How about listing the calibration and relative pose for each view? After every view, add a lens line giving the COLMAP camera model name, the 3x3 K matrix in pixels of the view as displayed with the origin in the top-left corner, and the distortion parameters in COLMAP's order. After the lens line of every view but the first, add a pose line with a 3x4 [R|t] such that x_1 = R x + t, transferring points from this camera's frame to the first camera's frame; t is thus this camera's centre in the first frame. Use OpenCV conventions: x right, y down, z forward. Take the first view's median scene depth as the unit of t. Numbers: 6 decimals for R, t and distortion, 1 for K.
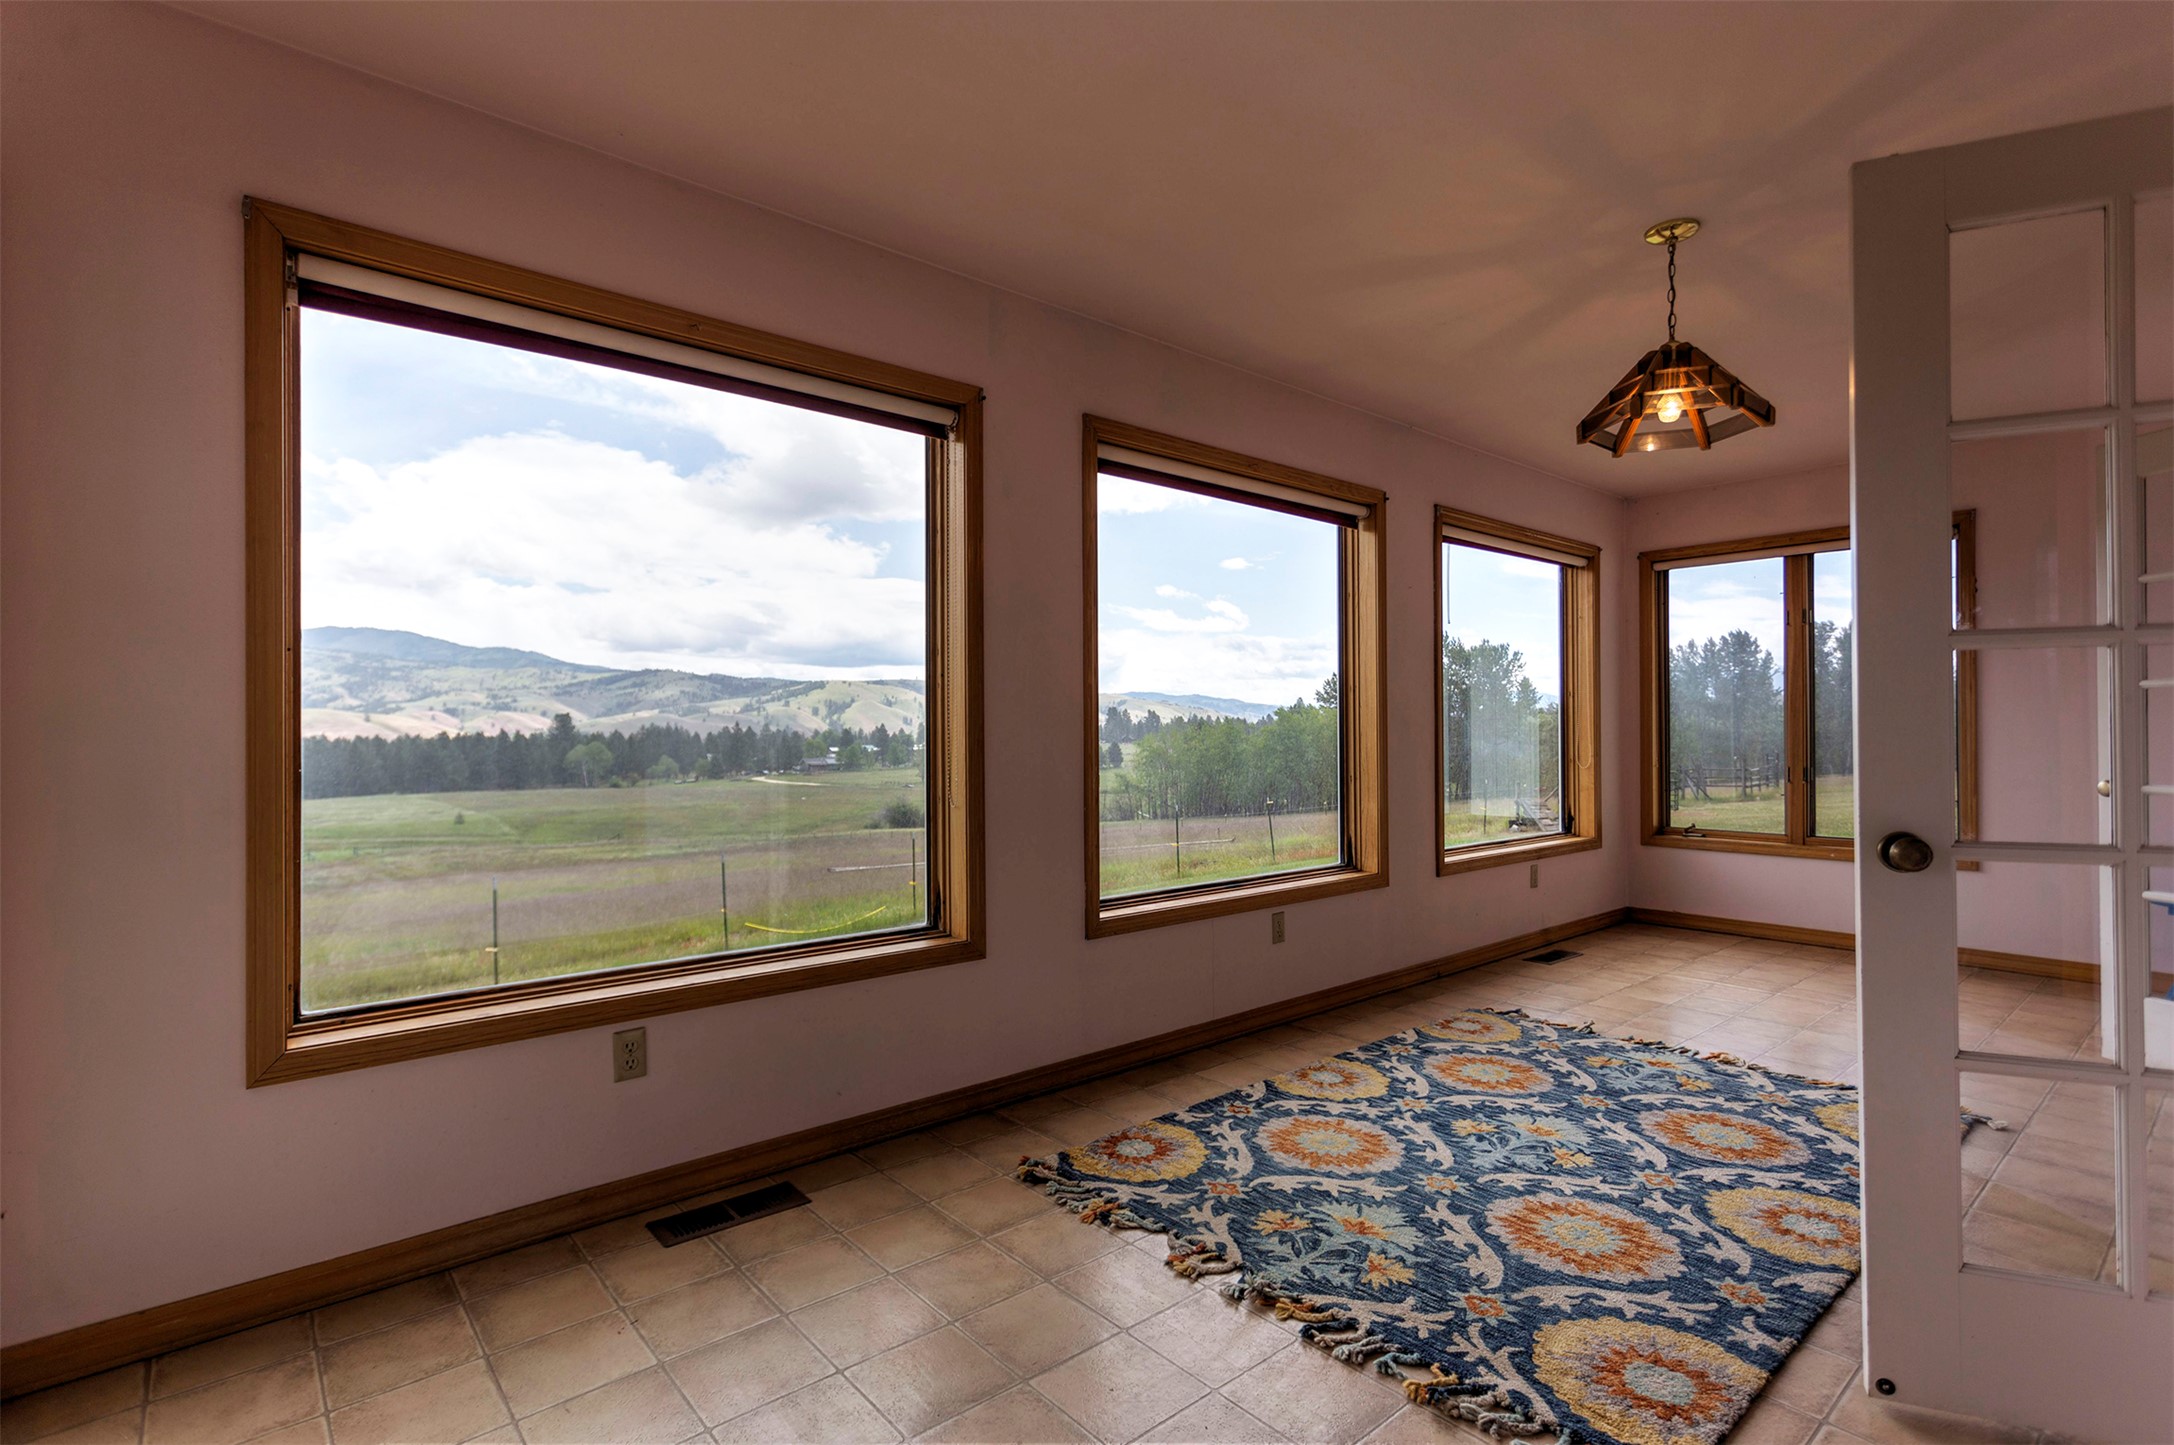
lens RADIAL K [[1025.4, 0, 1075.6], [0, 1025.4, 731.1], [0, 0, 1]] dist [0.001343, 0.000364]
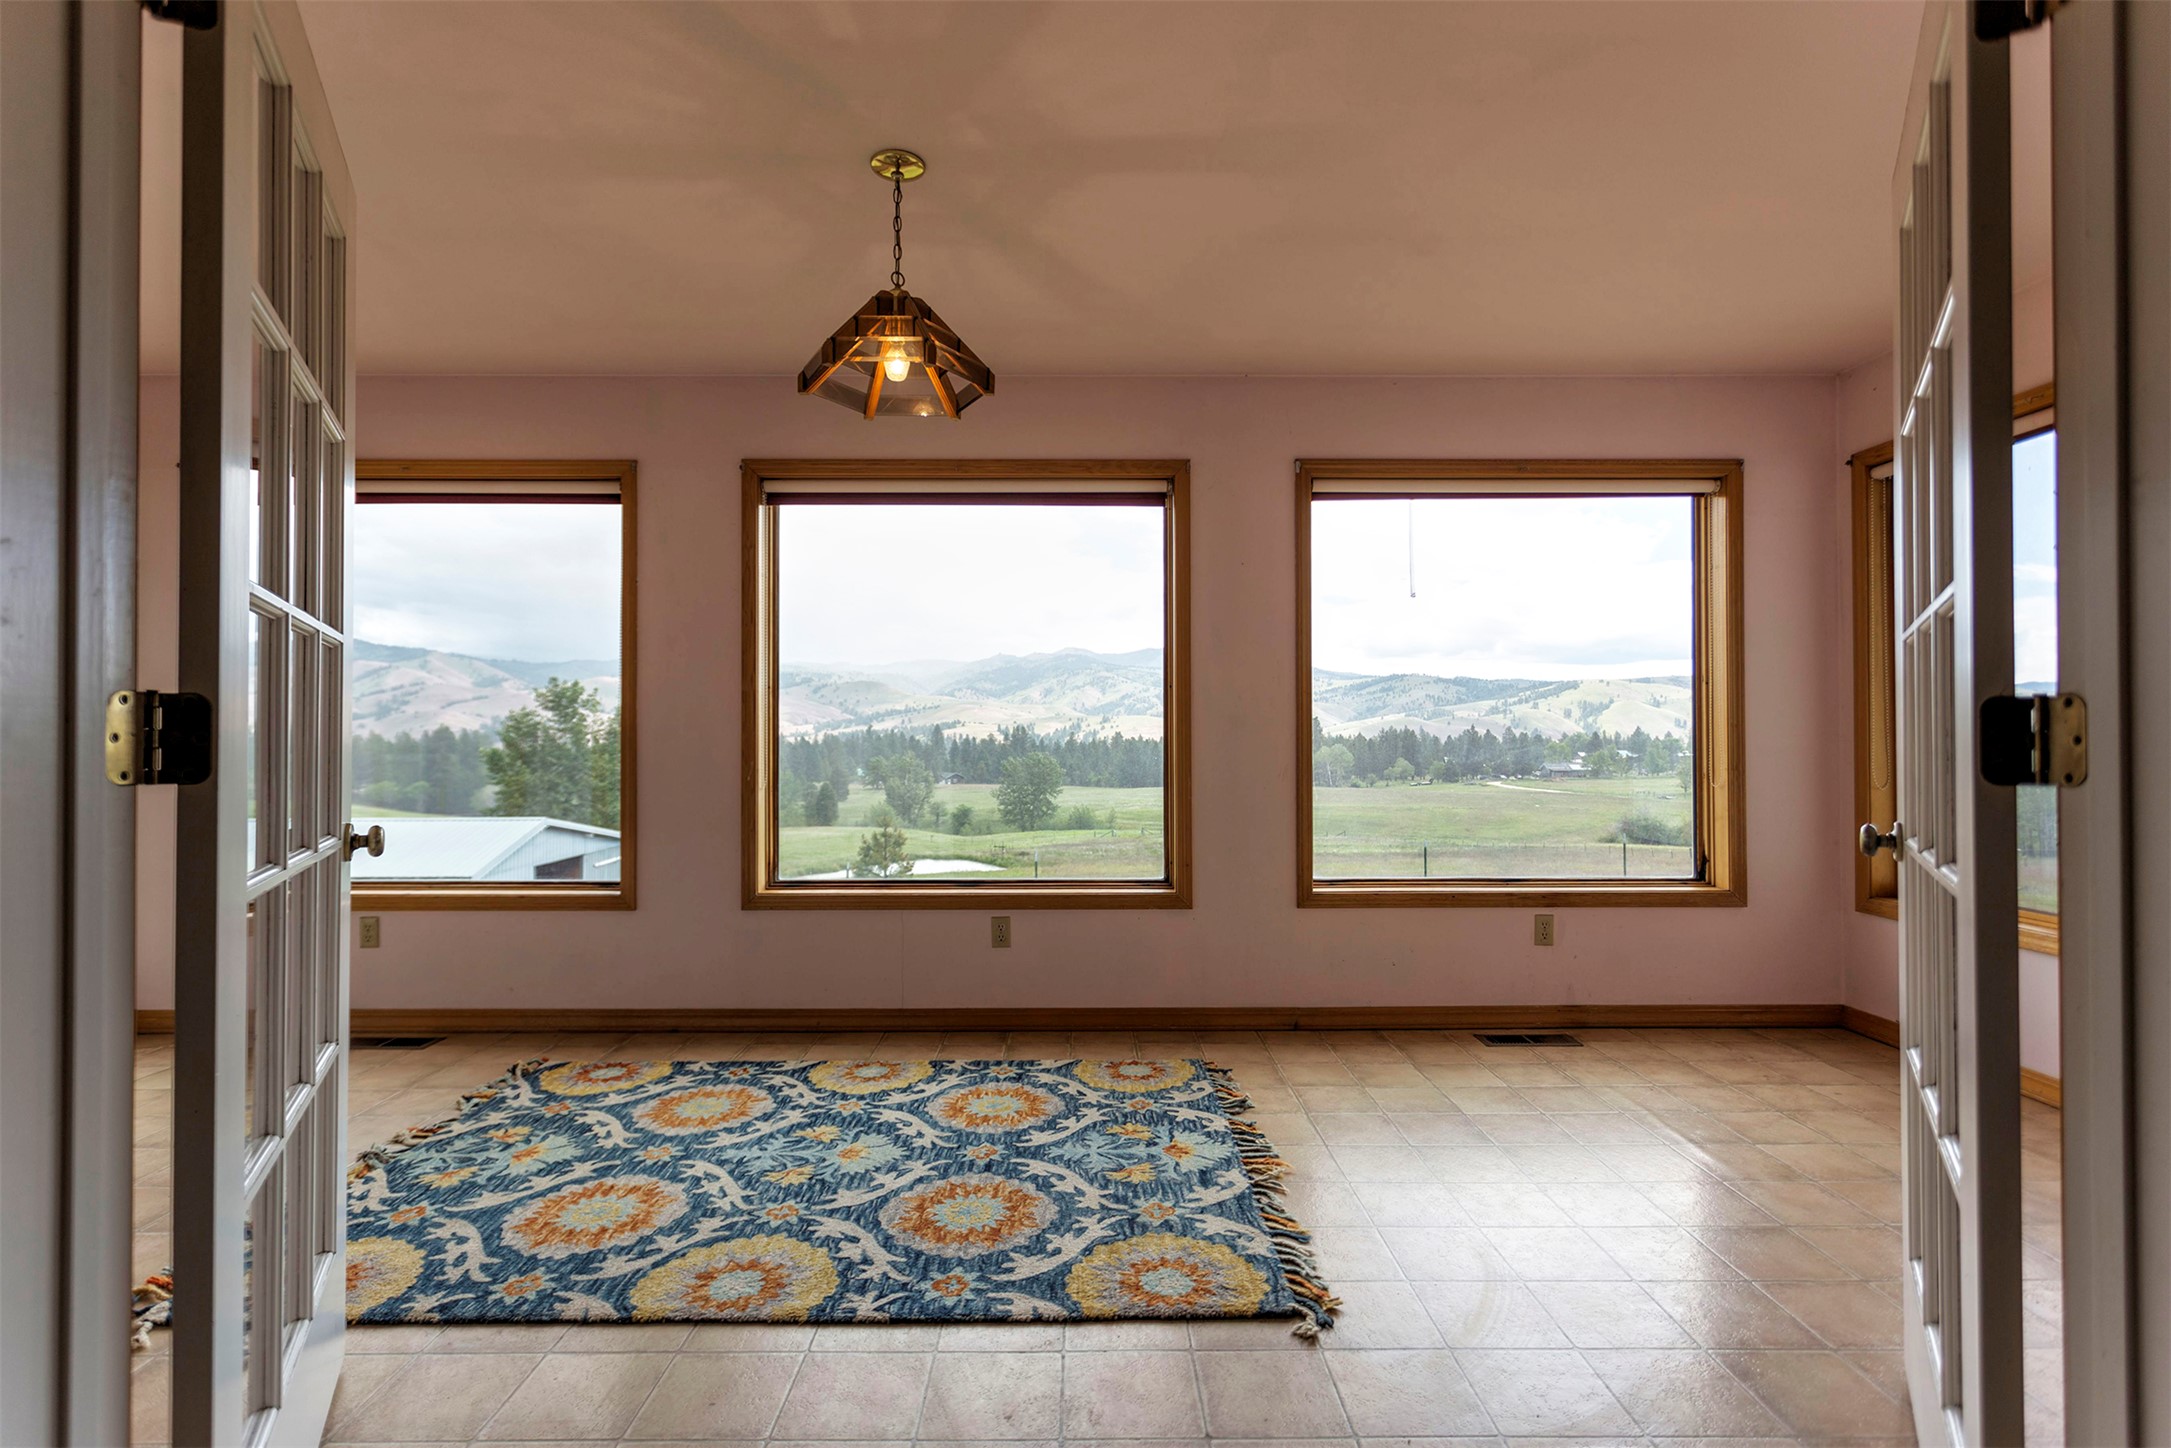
lens RADIAL K [[1024.0, 0, 1074.1], [0, 1024.0, 732.6], [0, 0, 1]] dist [0.001343, 0.000364]
pose [[0.767867, 0.001543, -0.640608, 1.200771], [-0.002667, 0.999996, -0.000788, 0.002238], [0.640604, 0.002314, 0.767868, 0.400477]]
